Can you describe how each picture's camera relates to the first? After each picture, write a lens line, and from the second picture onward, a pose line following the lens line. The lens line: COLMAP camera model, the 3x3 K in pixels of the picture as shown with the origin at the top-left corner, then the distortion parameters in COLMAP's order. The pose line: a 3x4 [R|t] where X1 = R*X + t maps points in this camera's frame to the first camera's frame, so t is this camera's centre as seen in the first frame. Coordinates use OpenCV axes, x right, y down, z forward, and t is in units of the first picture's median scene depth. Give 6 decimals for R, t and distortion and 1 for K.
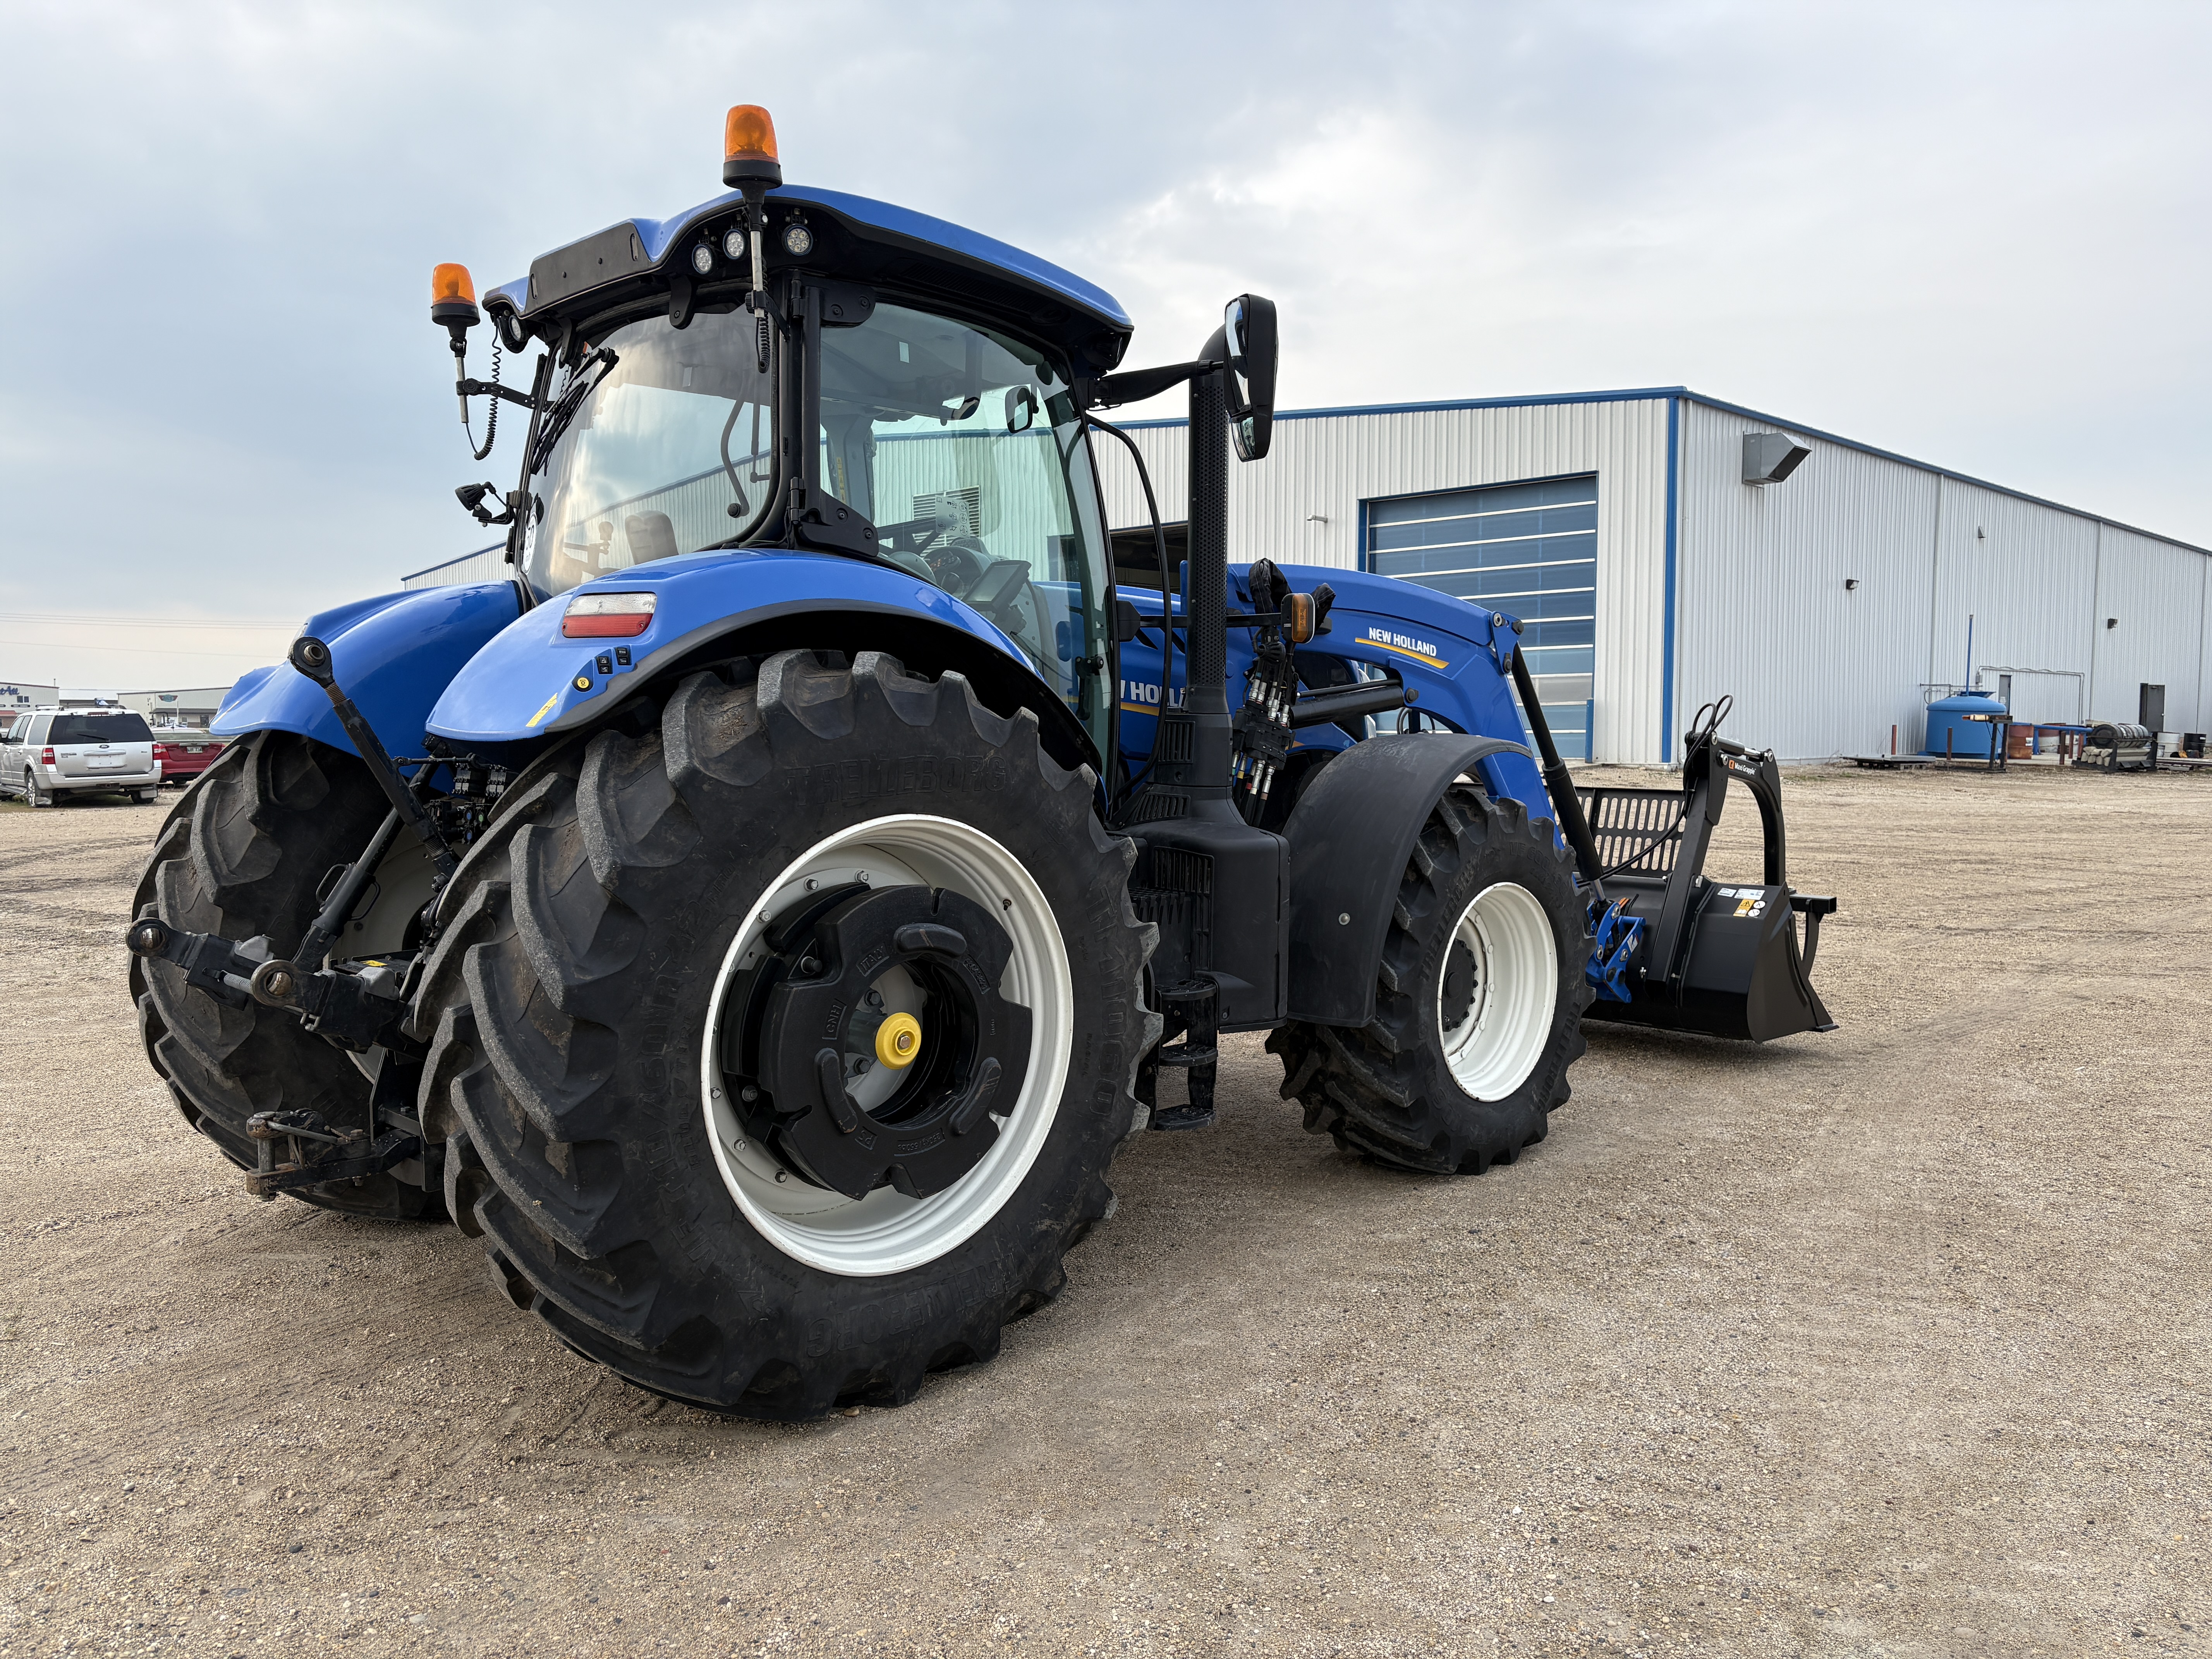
lens RADIAL K [[1667.1, 0, 1104.3], [0, 1667.1, 833.6], [0, 0, 1]] dist [0.050615, -0.044515]
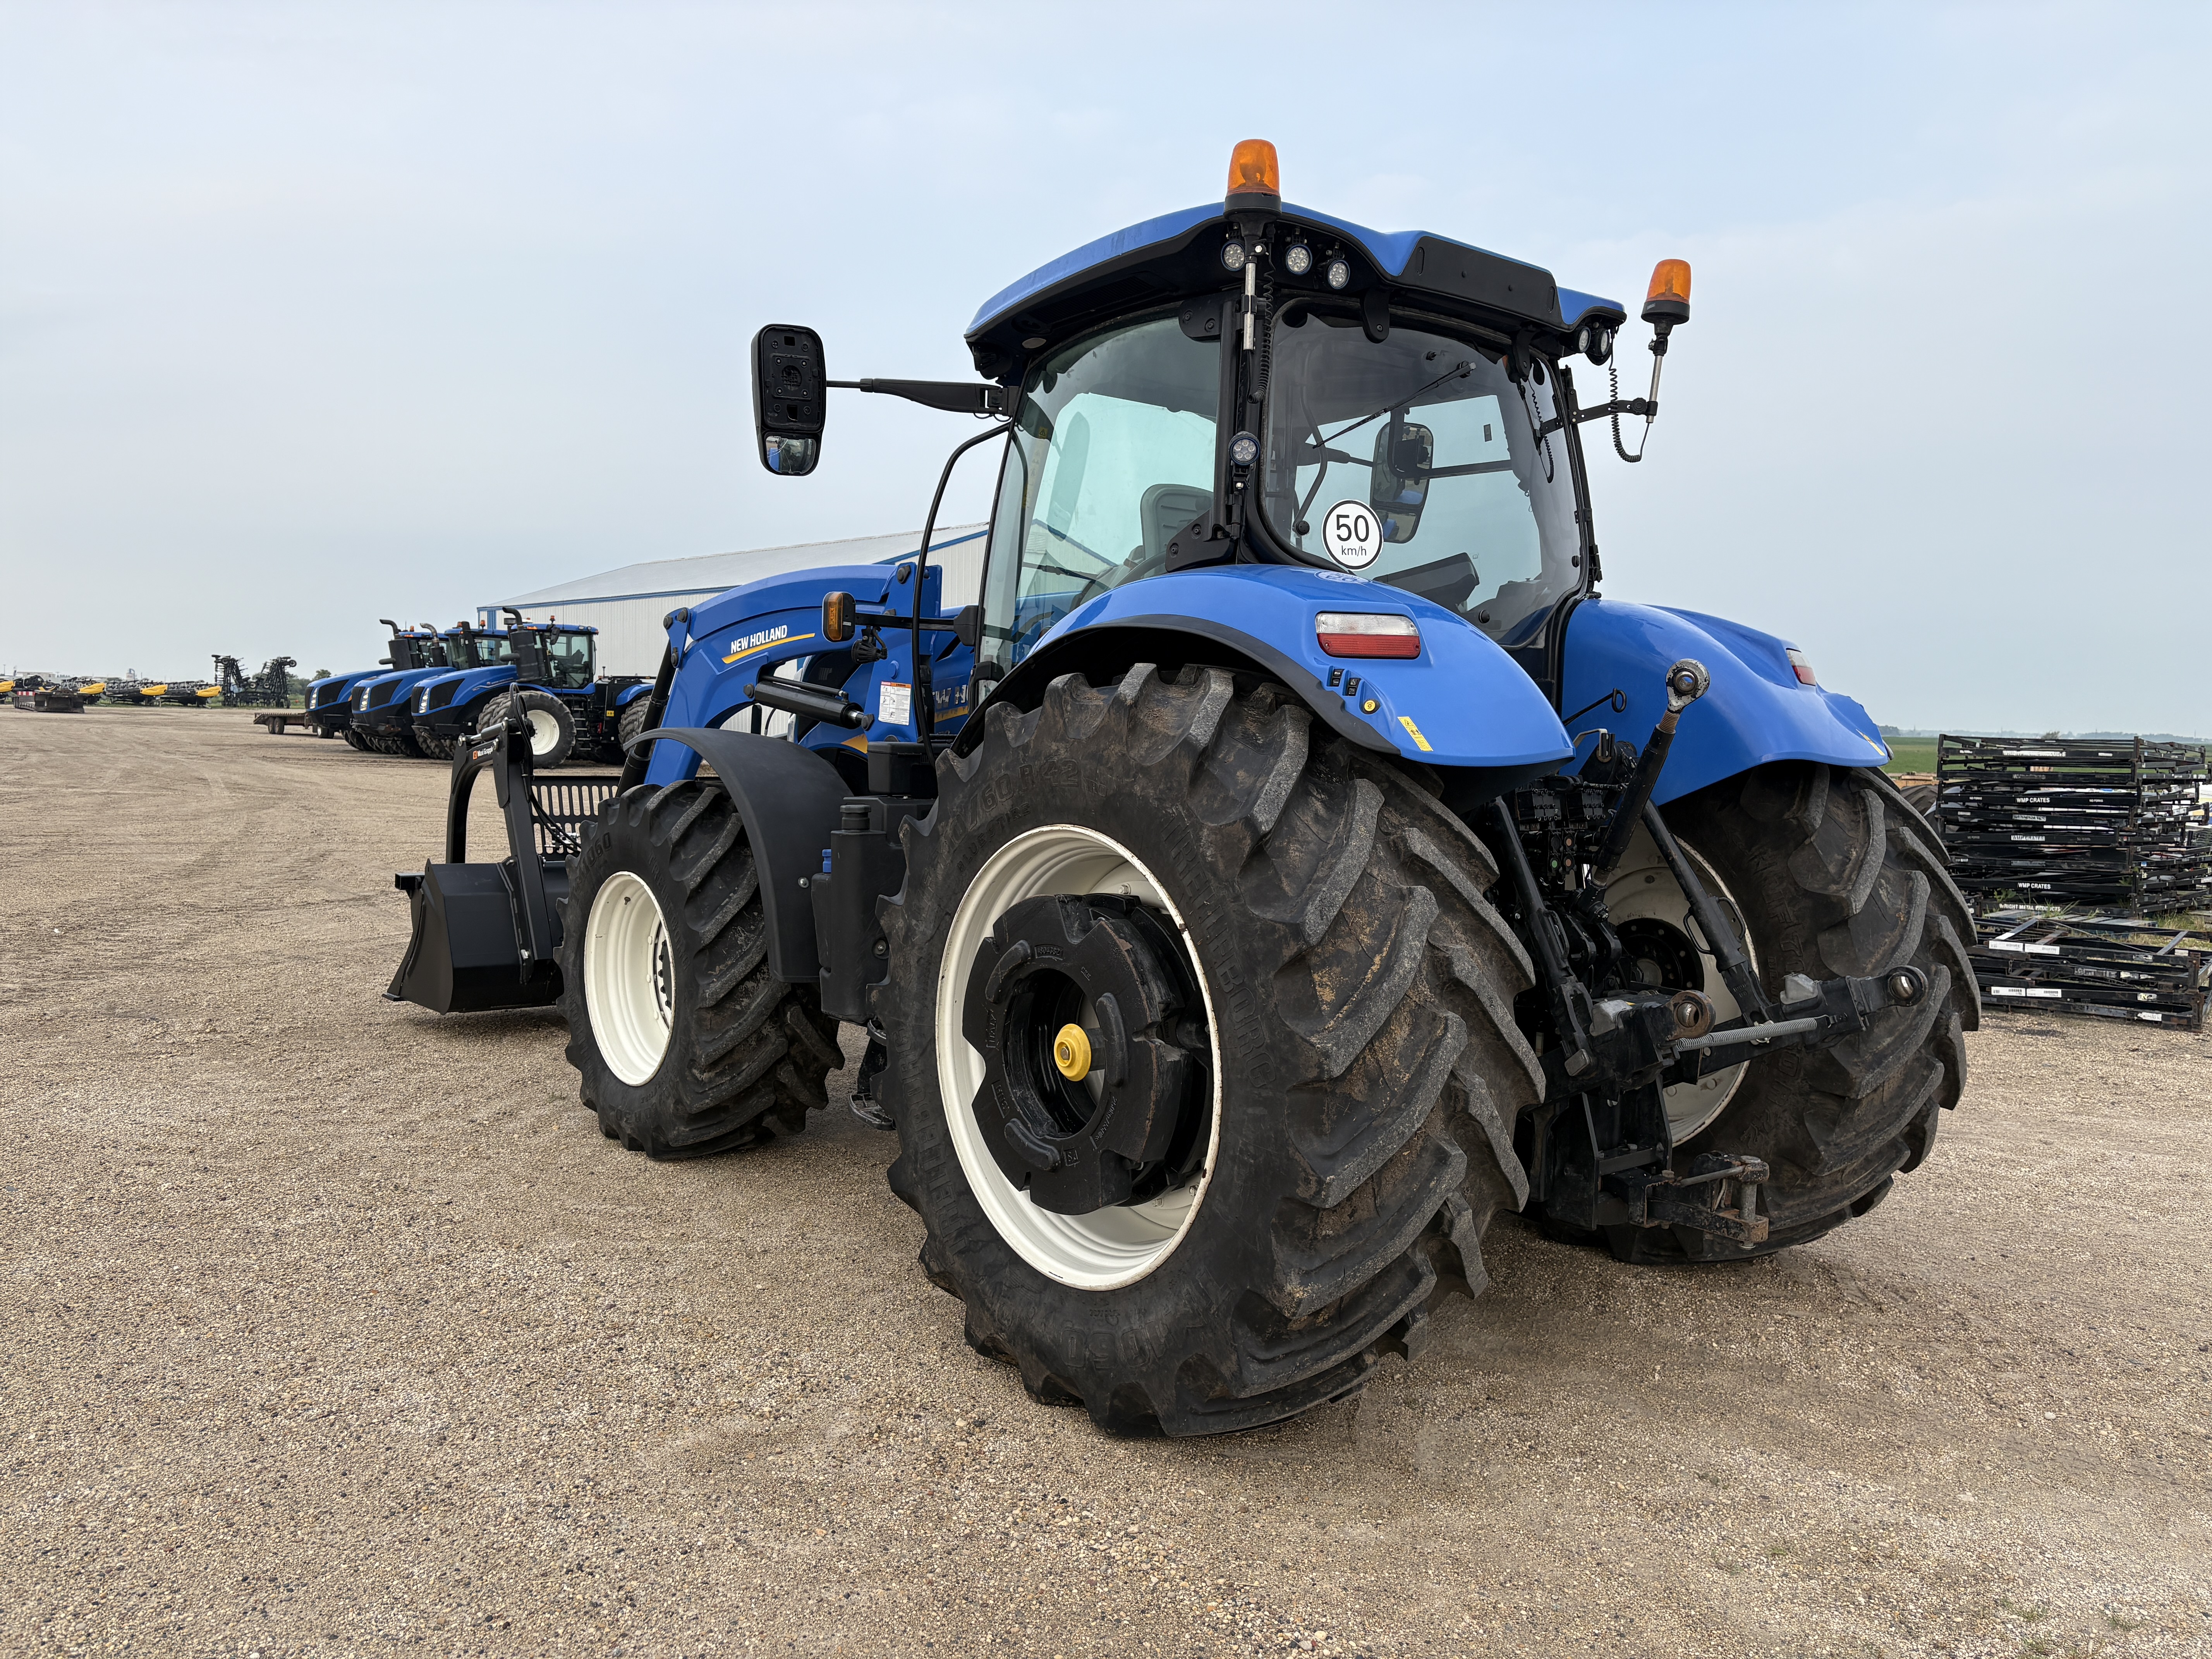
lens RADIAL K [[1667.1, 0, 1097.1], [0, 1667.1, 828.4], [0, 0, 1]] dist [0.050615, -0.044515]
pose [[0.095482, -0.063464, 0.993406, -1.165989], [0.040758, 0.997378, 0.059800, -0.074887], [-0.994596, 0.034779, 0.097819, 1.005399]]
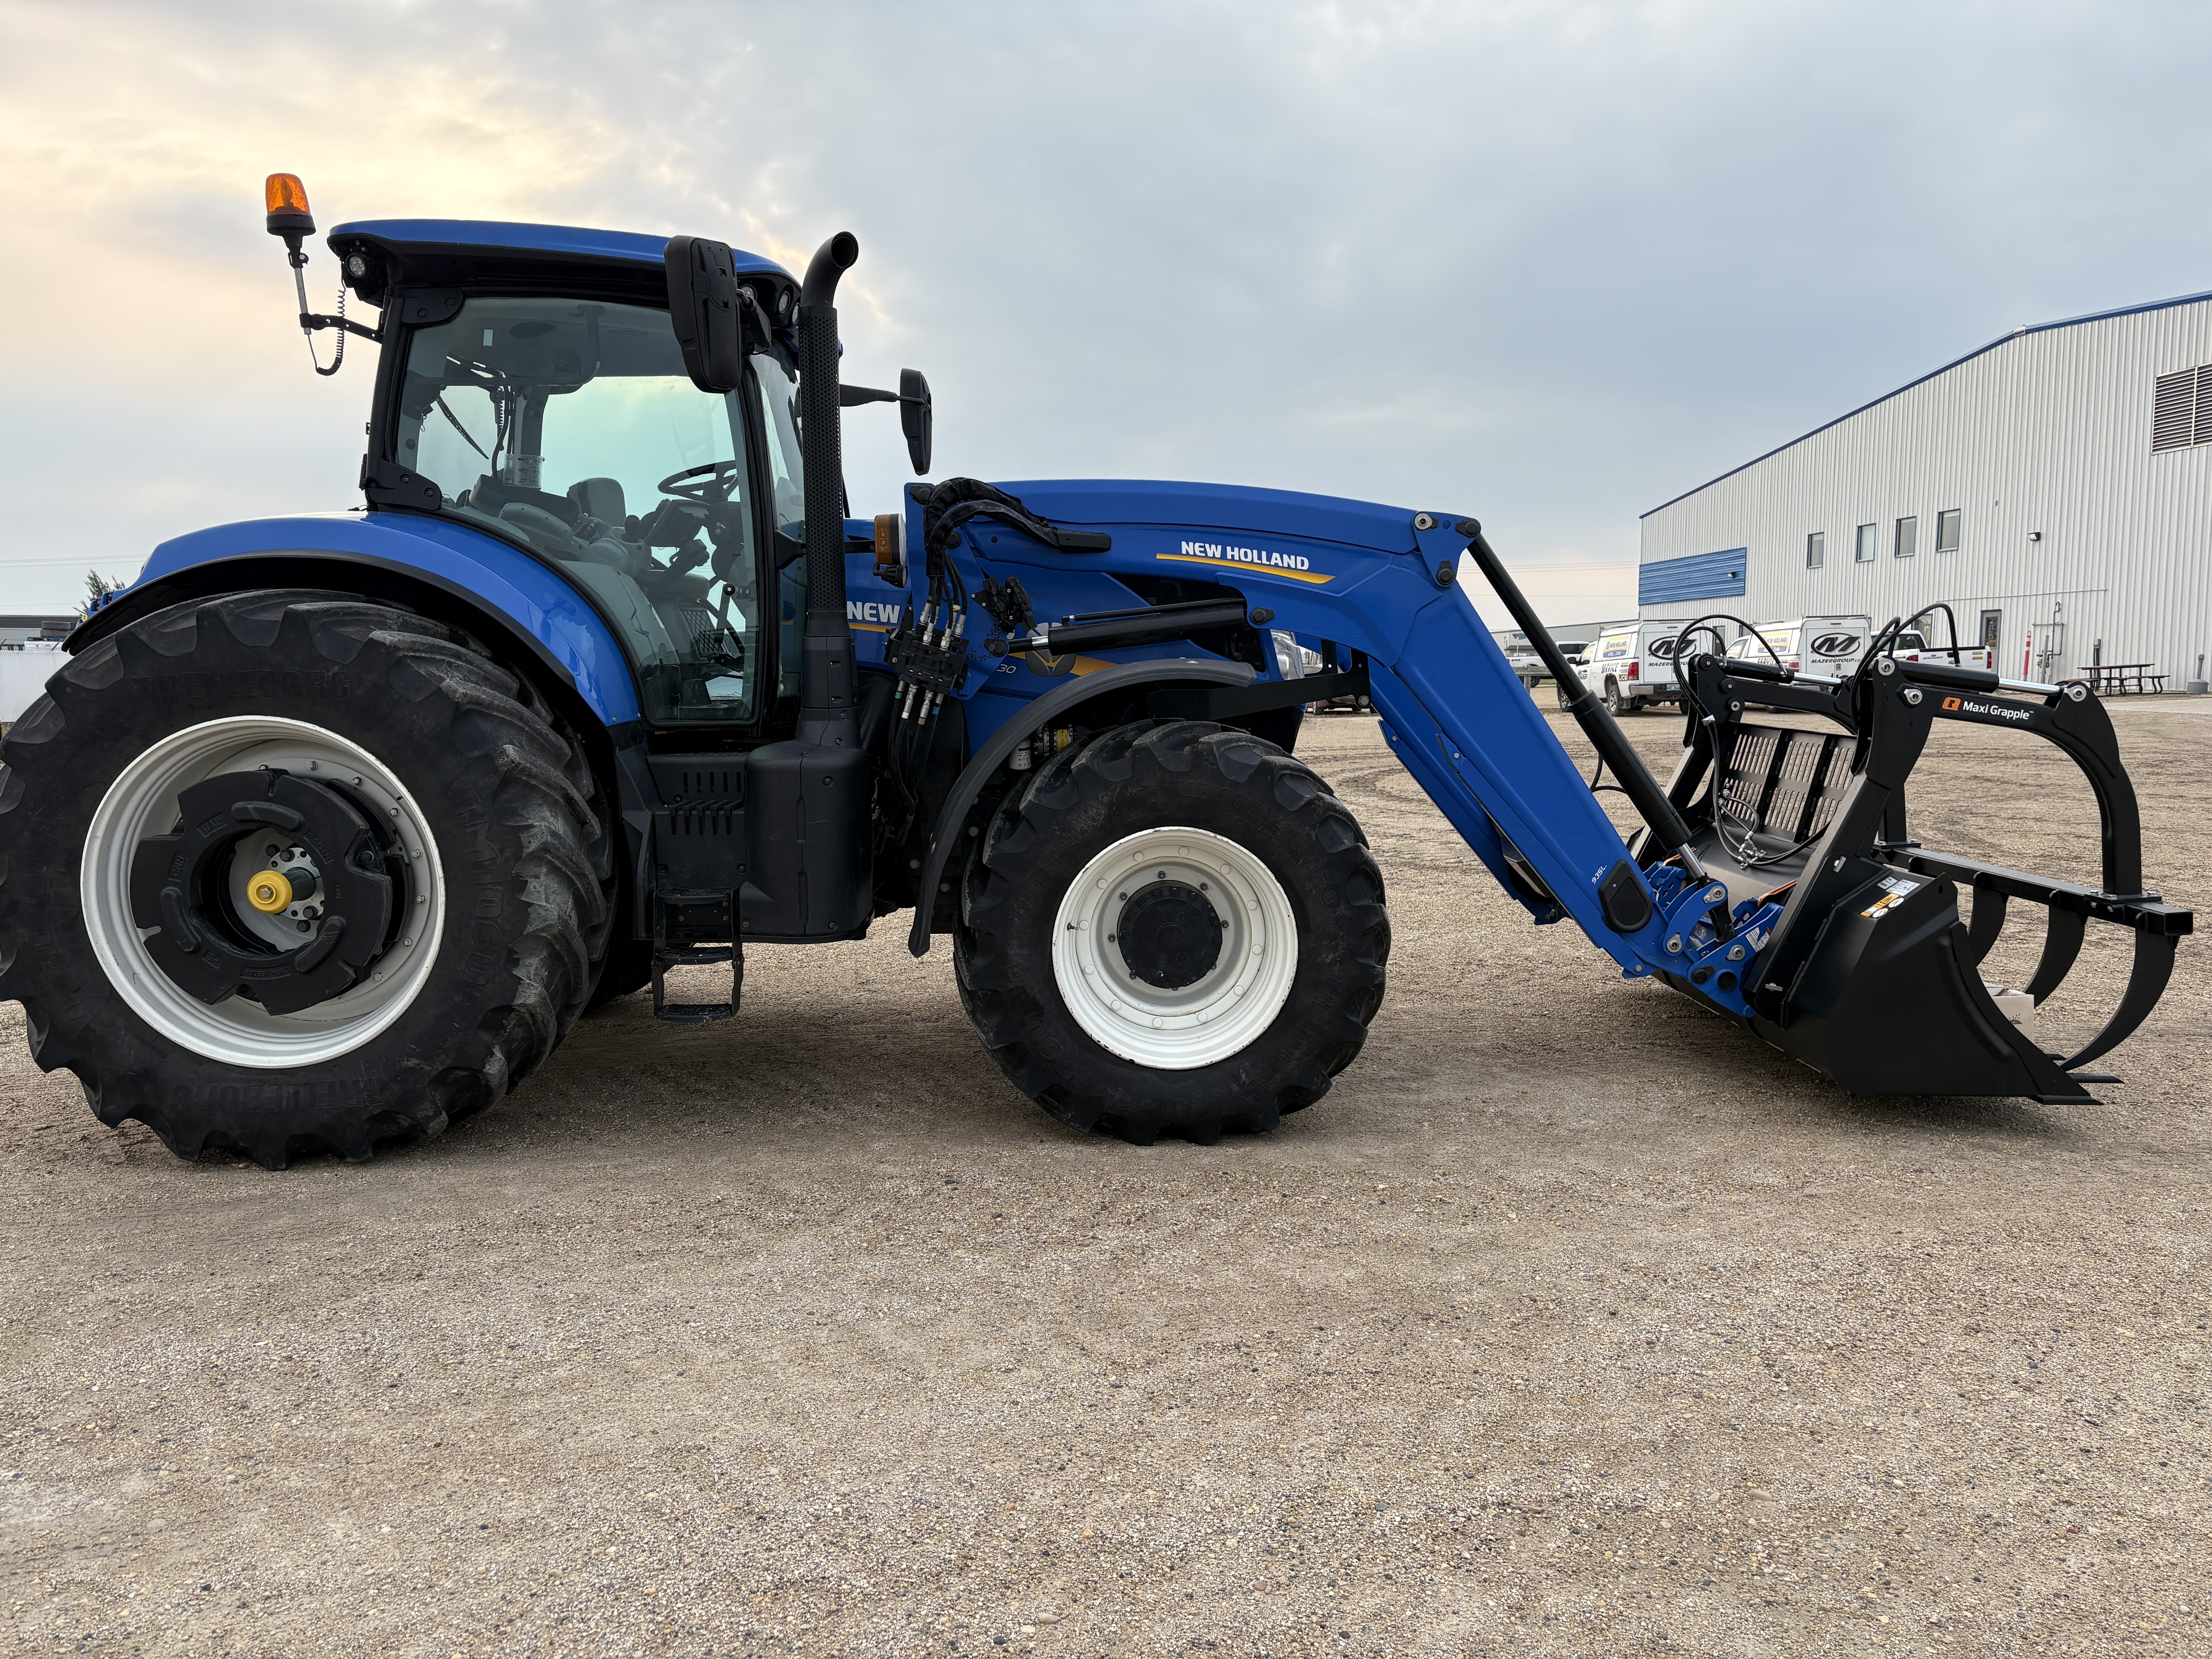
lens RADIAL K [[1667.1, 0, 1108.8], [0, 1667.1, 821.9], [0, 0, 1]] dist [0.050615, -0.044515]
pose [[0.719630, 0.066700, -0.691146, 0.907795], [-0.044188, 0.997757, 0.050280, -0.017577], [0.692950, -0.005643, 0.720964, 0.373387]]
